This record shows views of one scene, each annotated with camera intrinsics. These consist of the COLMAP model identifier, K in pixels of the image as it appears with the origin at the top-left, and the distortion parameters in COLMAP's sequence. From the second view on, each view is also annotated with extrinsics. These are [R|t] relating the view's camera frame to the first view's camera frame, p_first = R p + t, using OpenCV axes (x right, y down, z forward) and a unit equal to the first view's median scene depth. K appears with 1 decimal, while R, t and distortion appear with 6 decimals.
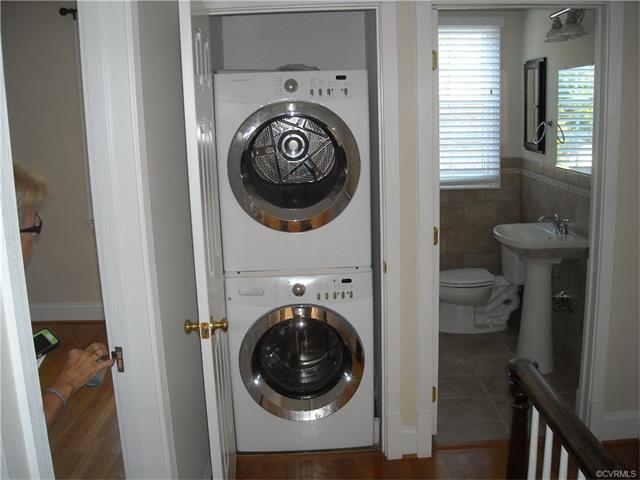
lens RADIAL K [[655.3, 0, 320.0], [0, 655.3, 240.0], [0, 0, 1]] dist [-0.147307, -0.000230]
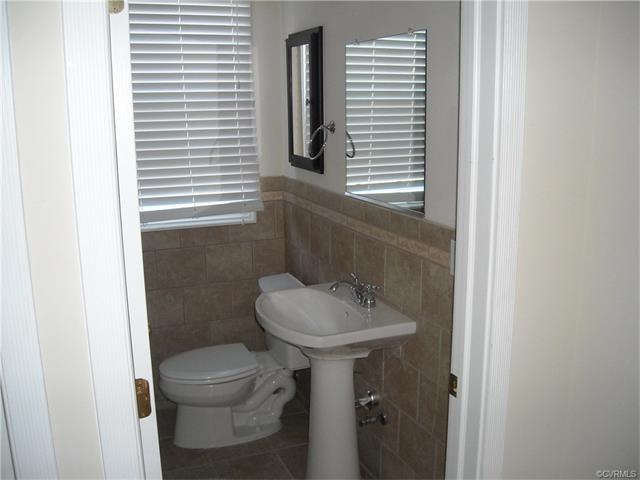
lens RADIAL K [[655.3, 0, 320.0], [0, 655.3, 240.0], [0, 0, 1]] dist [-0.147307, -0.000230]
pose [[0.923302, -0.060706, 0.379247, 0.082366], [0.060155, 0.998100, 0.013315, -0.070904], [-0.379335, 0.010520, 0.925199, 0.356082]]
